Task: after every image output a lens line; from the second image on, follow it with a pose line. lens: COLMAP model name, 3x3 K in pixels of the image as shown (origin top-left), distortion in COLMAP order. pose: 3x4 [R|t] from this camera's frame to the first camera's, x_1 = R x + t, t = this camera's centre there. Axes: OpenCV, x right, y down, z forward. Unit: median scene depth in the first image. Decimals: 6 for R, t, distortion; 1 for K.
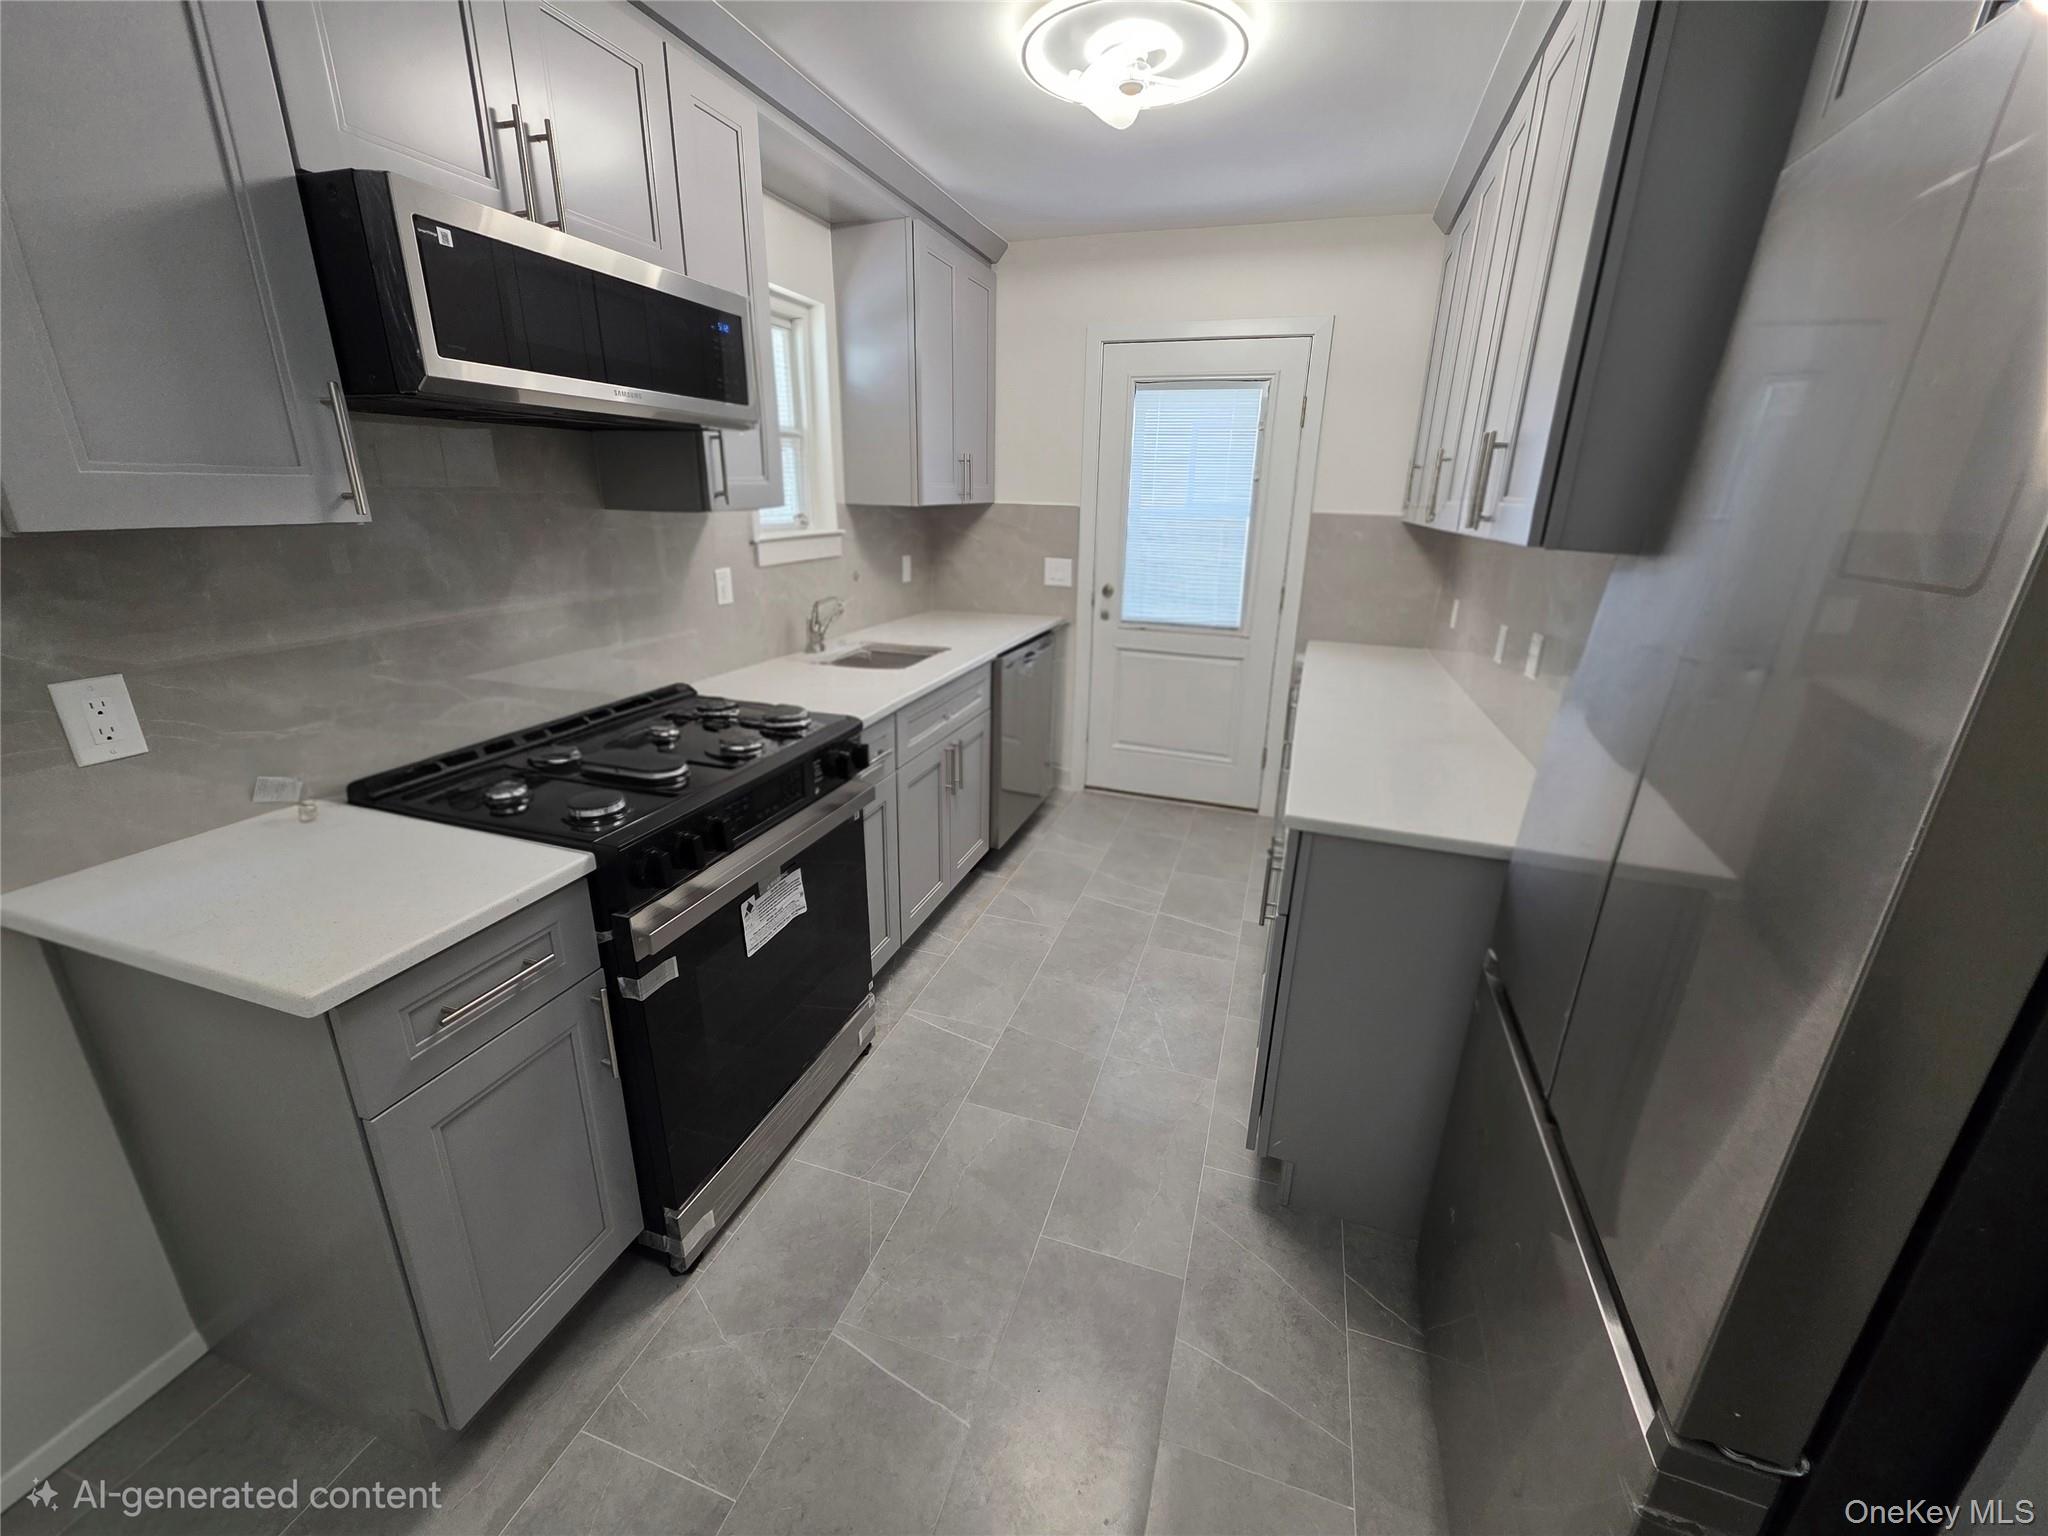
lens RADIAL K [[815.8, 0, 1029.1], [0, 815.8, 760.8], [0, 0, 1]] dist [0.000857, 0.000463]
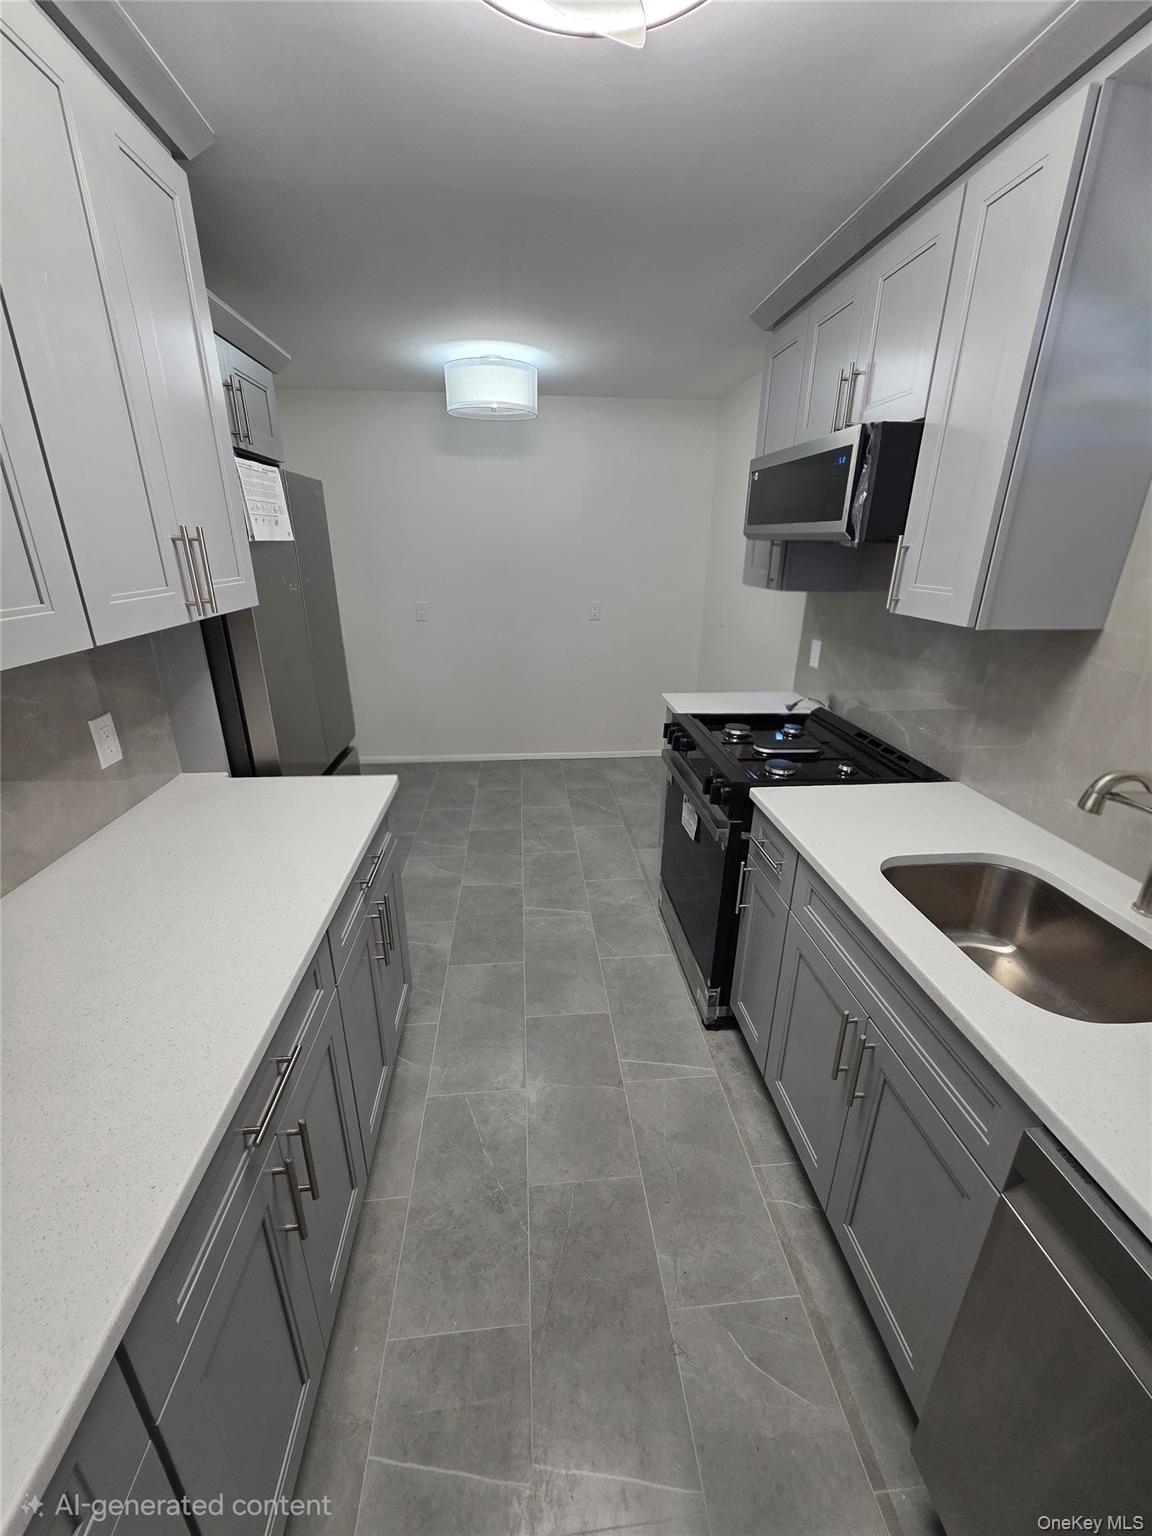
lens RADIAL K [[611.8, 0, 576.0], [0, 611.8, 768.0], [0, 0, 1]] dist [0.000857, 0.000463]
pose [[-0.916400, 0.114342, -0.383585, 0.400558], [-0.152733, 0.785925, 0.599161, -0.656982], [0.369978, 0.607657, -0.702758, 1.773891]]
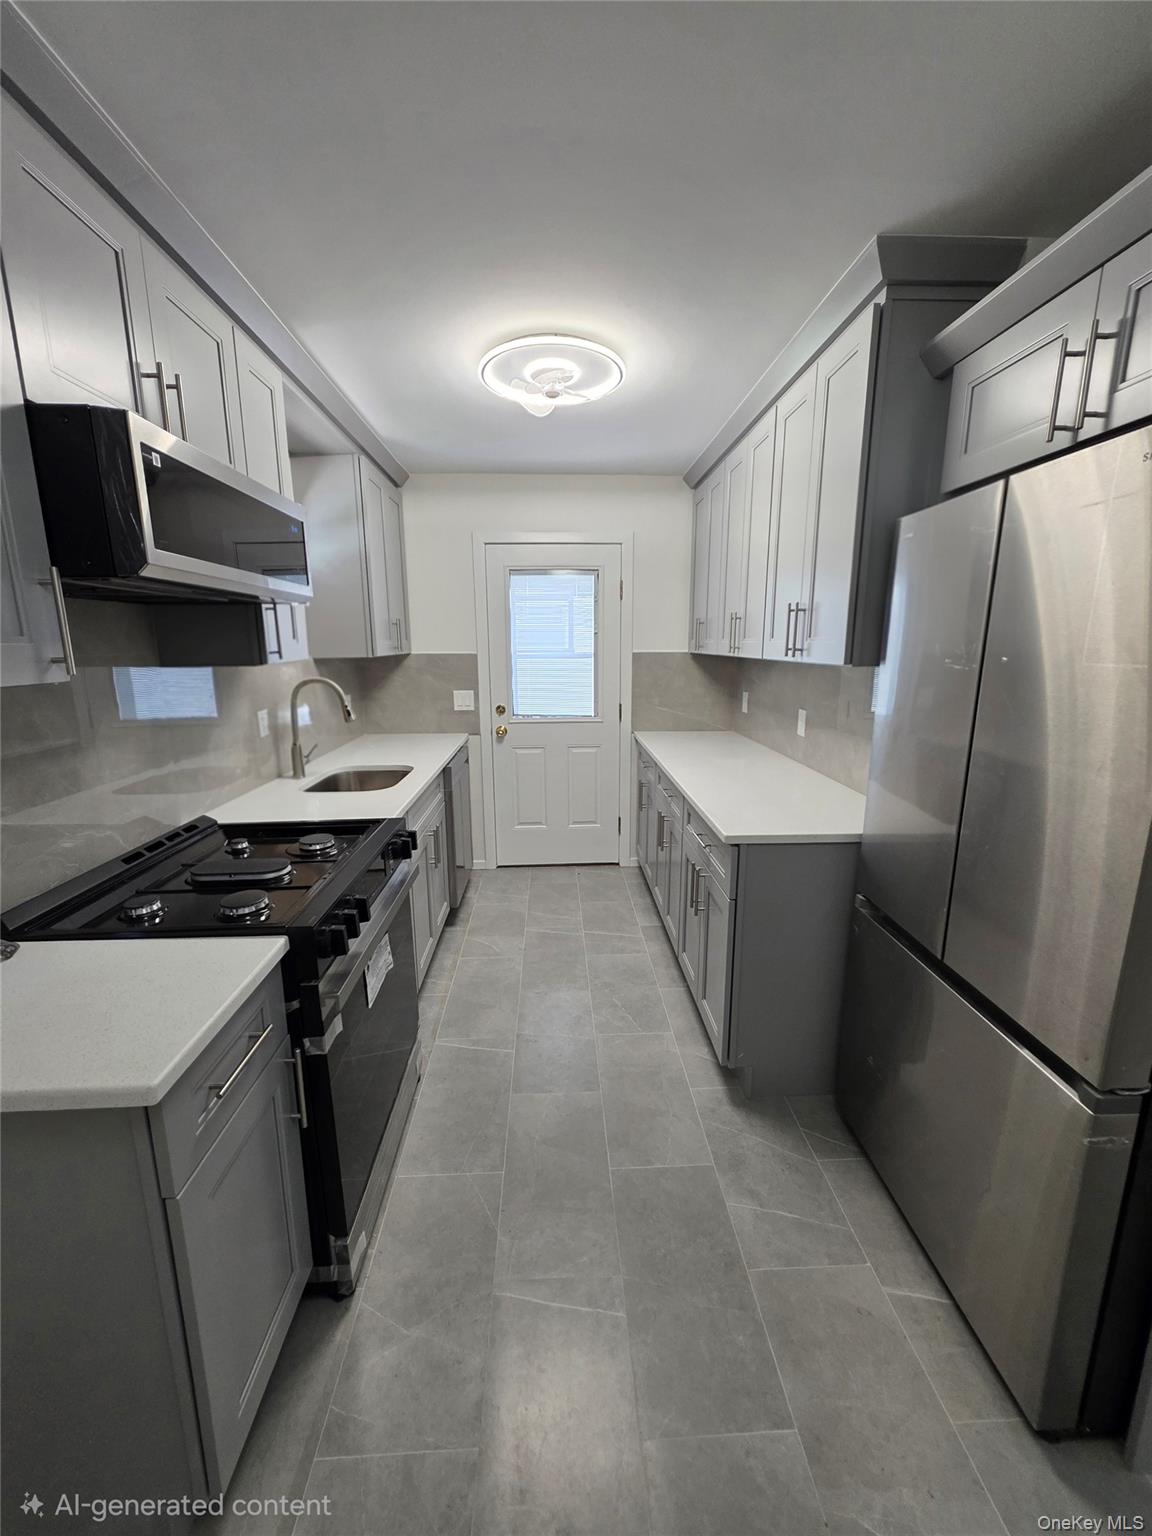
lens RADIAL K [[611.8, 0, 576.0], [0, 611.8, 768.0], [0, 0, 1]] dist [0.000857, 0.000463]
pose [[0.933939, -0.096419, 0.344182, -0.325872], [0.136058, 0.986337, -0.092882, 0.006515], [-0.330524, 0.133575, 0.934297, -0.028785]]
